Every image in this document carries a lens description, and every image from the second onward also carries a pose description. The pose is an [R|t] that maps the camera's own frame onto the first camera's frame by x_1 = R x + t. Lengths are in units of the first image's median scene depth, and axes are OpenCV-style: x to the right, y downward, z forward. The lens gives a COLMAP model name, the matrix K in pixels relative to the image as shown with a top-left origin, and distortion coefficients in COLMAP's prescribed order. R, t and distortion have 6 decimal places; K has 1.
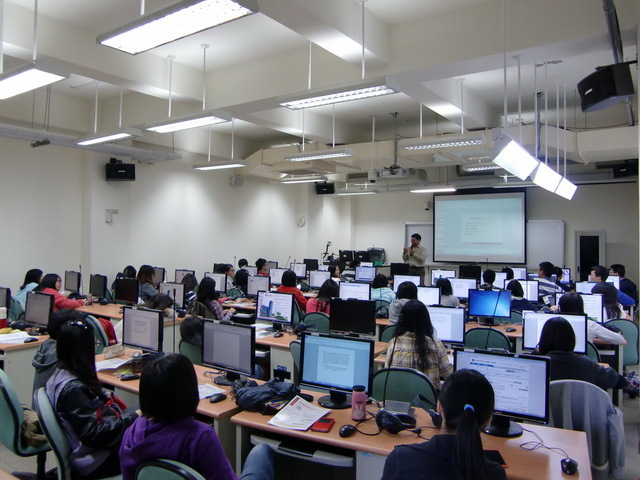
lens RADIAL K [[501.3, 0, 323.0], [0, 501.3, 227.2], [0, 0, 1]] dist [-0.100637, 0.083274]
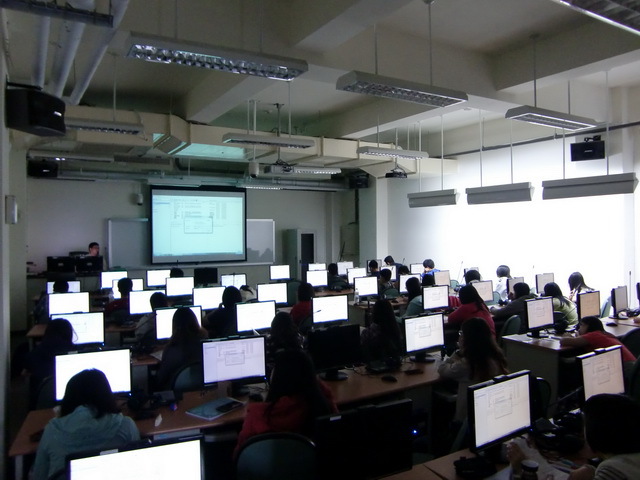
lens RADIAL K [[501.3, 0, 323.0], [0, 501.3, 227.2], [0, 0, 1]] dist [-0.100637, 0.083274]
pose [[0.431686, -0.004456, 0.902013, -0.707517], [-0.011772, 0.999875, 0.010573, -0.014212], [-0.901947, -0.015183, 0.431579, 0.574038]]
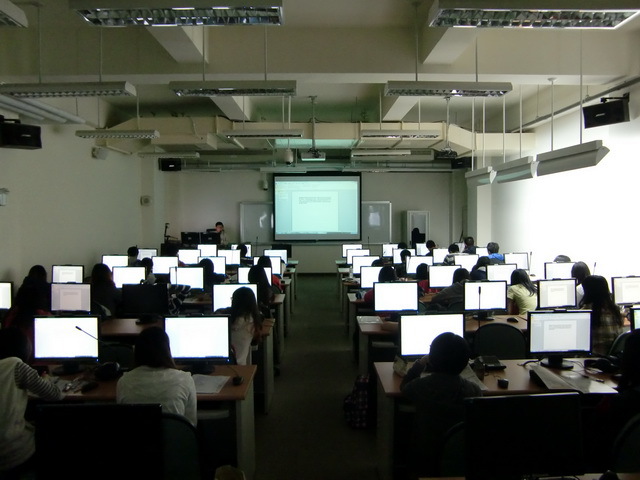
lens RADIAL K [[503.3, 0, 322.5], [0, 503.3, 225.9], [0, 0, 1]] dist [-0.098276, 0.086103]
pose [[0.822451, -0.024160, 0.568322, -0.458716], [-0.003133, 0.998890, 0.046998, -0.016398], [-0.568827, -0.040434, 0.821463, 0.159135]]
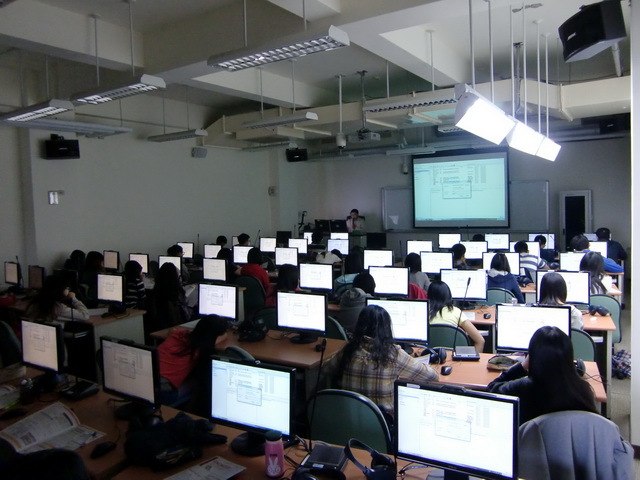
lens RADIAL K [[501.3, 0, 323.0], [0, 501.3, 227.2], [0, 0, 1]] dist [-0.100637, 0.083274]
pose [[0.998882, -0.042299, 0.021126, 0.044278], [0.040652, 0.996494, 0.073124, -0.015142], [-0.024145, -0.072183, 0.997099, 0.077767]]
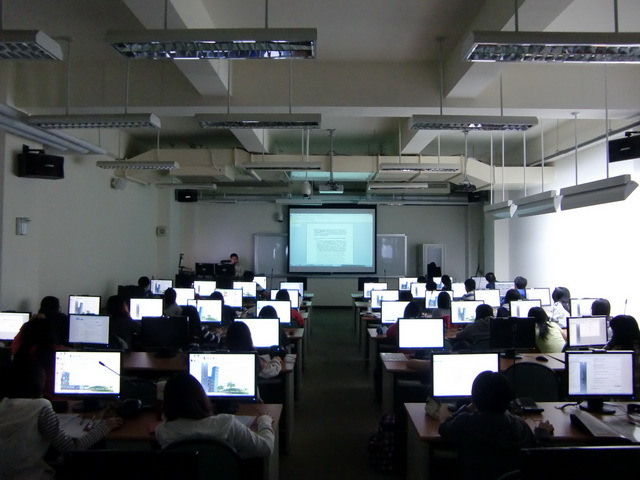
lens RADIAL K [[503.3, 0, 322.5], [0, 503.3, 225.9], [0, 0, 1]] dist [-0.098276, 0.086103]
pose [[0.833720, 0.019210, 0.551854, -0.467087], [-0.012554, 0.999796, -0.015837, -0.018317], [-0.552045, 0.006276, 0.833790, 0.175056]]
